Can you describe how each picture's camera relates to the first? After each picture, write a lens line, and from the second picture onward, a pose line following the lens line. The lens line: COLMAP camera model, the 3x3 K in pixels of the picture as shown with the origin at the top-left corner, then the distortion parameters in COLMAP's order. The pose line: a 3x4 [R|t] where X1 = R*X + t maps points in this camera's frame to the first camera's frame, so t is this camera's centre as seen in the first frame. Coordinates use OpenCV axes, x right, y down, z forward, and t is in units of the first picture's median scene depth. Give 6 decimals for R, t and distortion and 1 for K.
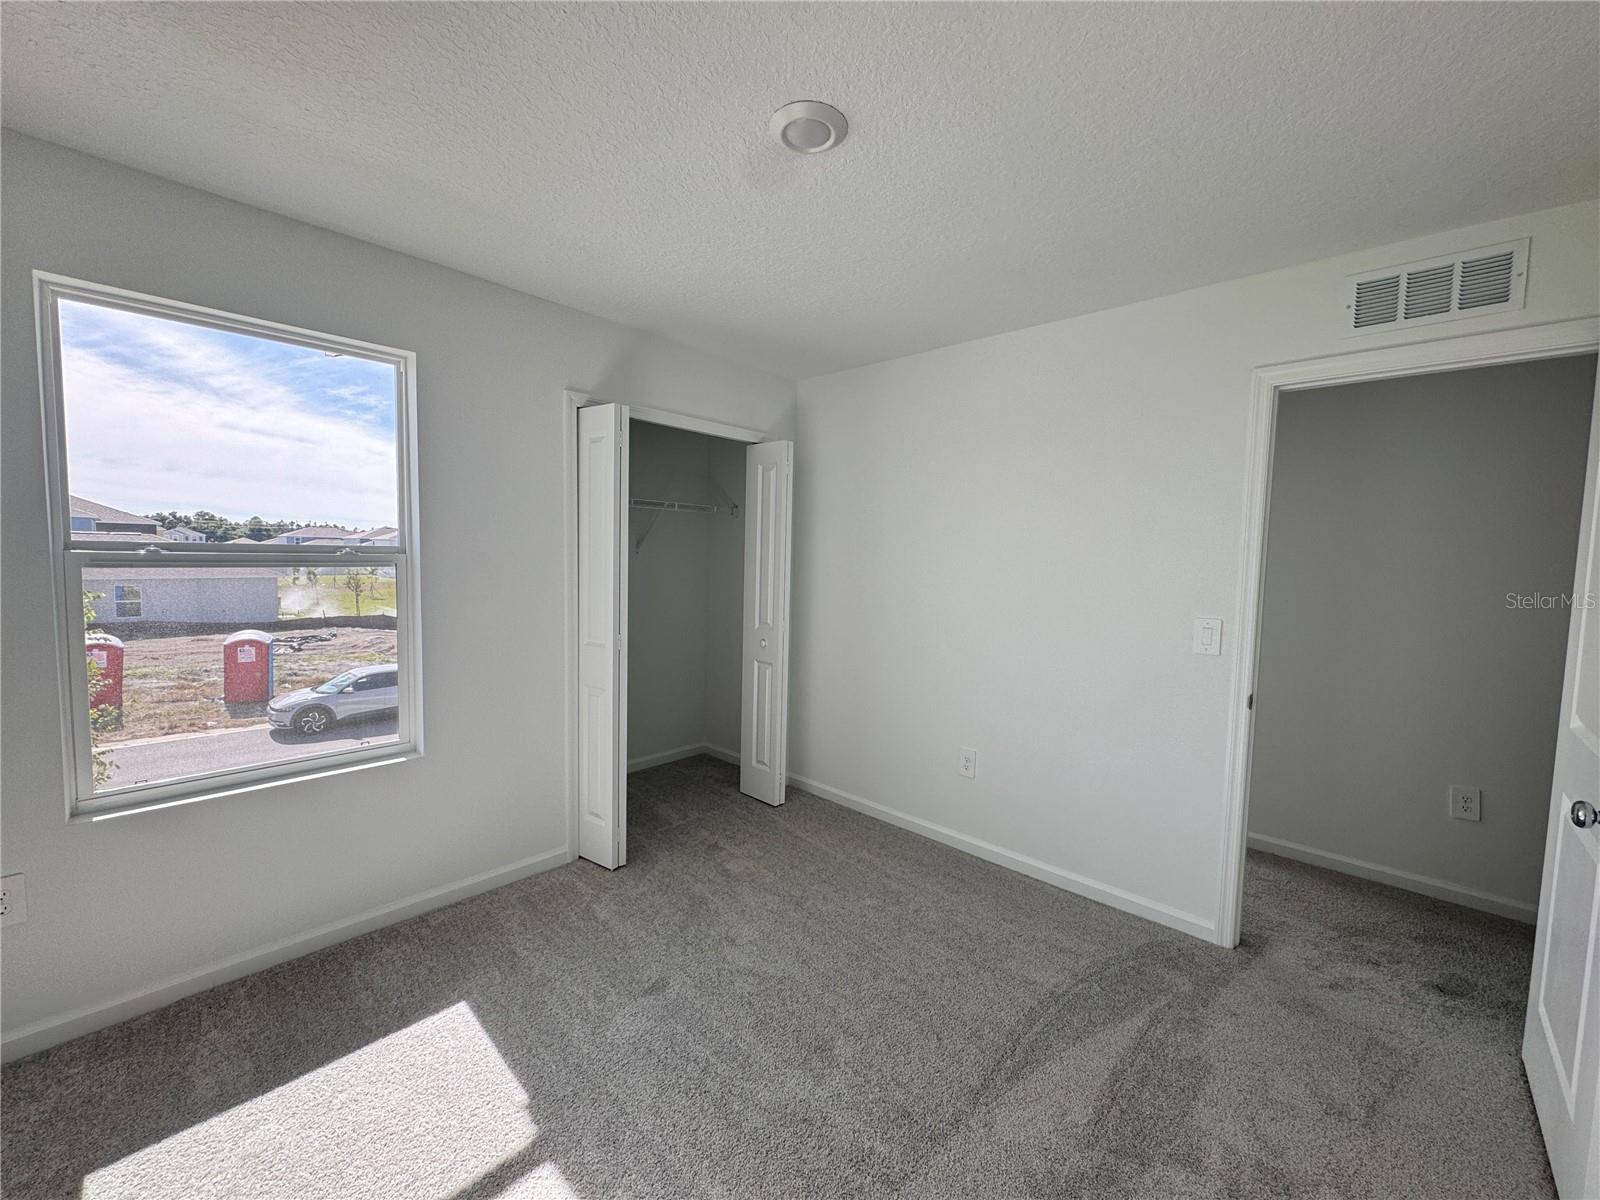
lens RADIAL K [[635.8, 0, 794.4], [0, 635.8, 597.1], [0, 0, 1]] dist [-0.000258, -0.000222]
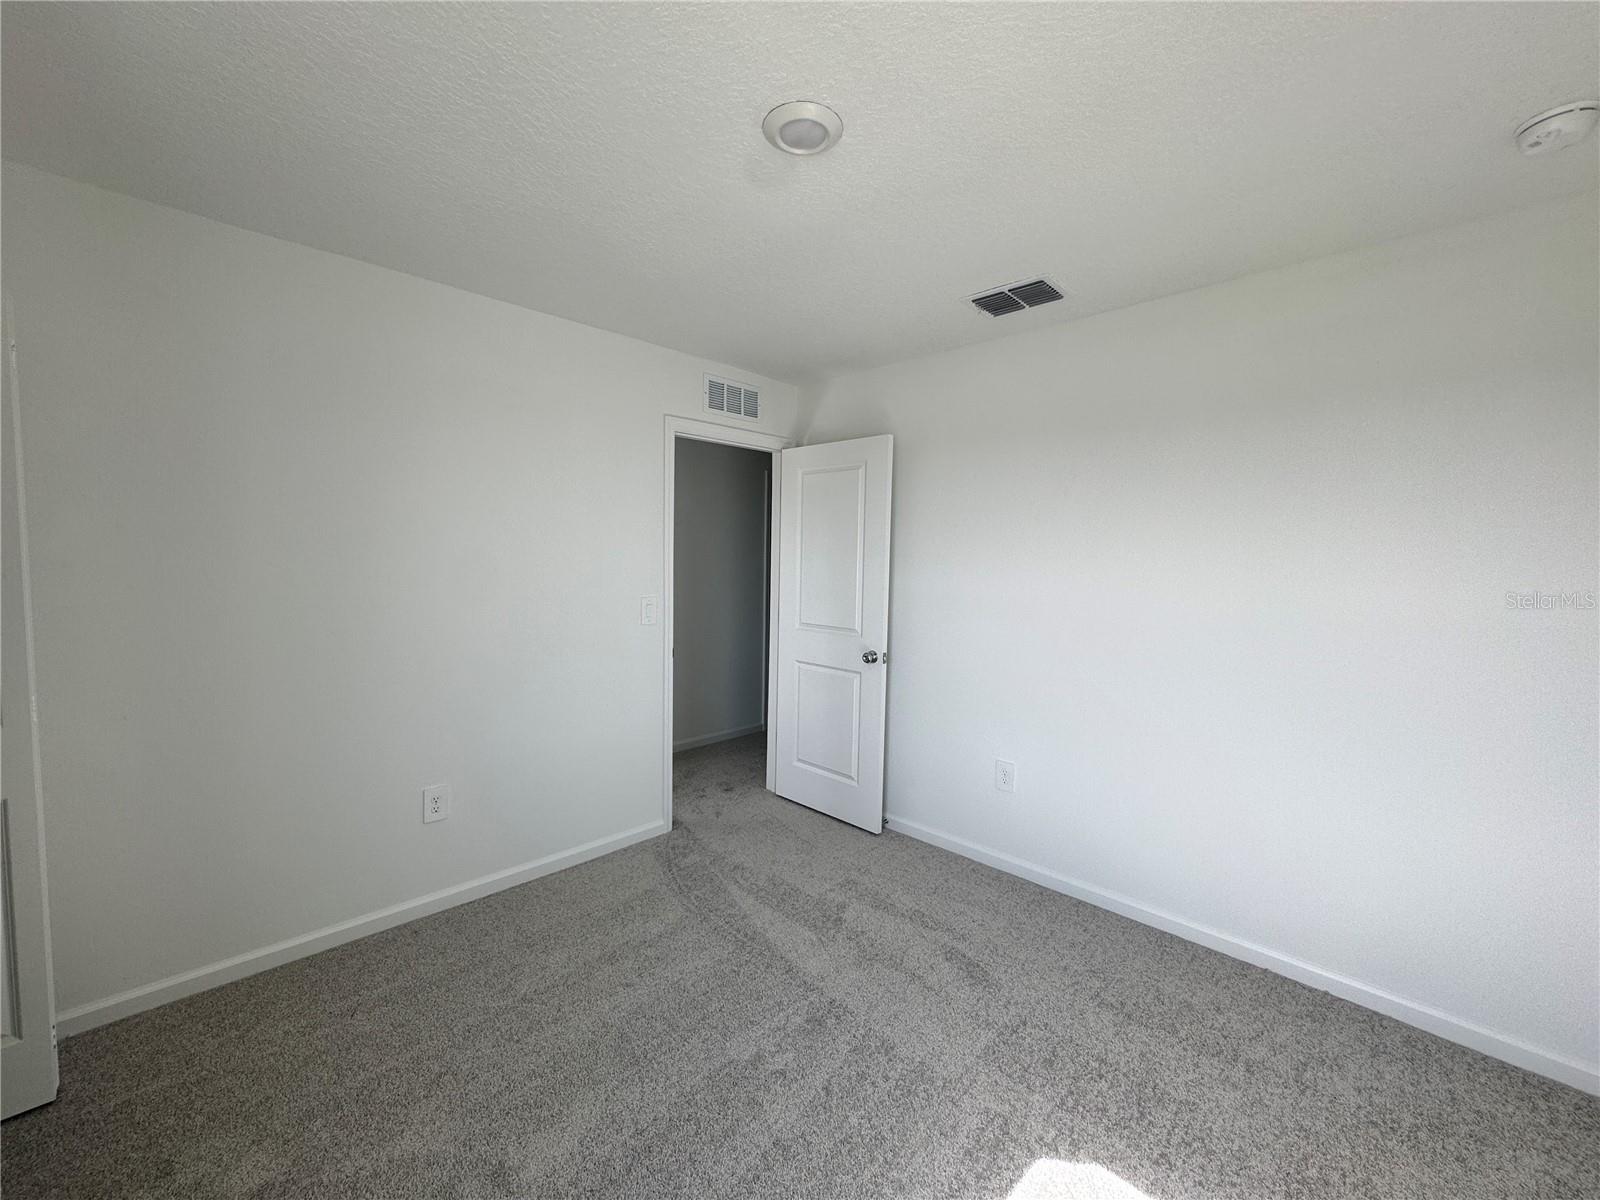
lens RADIAL K [[647.5, 0, 800.0], [0, 647.5, 600.0], [0, 0, 1]] dist [-0.000790, -0.000064]
pose [[0.016403, -0.089376, 0.995863, -0.791385], [0.050751, 0.994788, 0.088443, -0.073090], [-0.998577, 0.049090, 0.020853, 0.767087]]
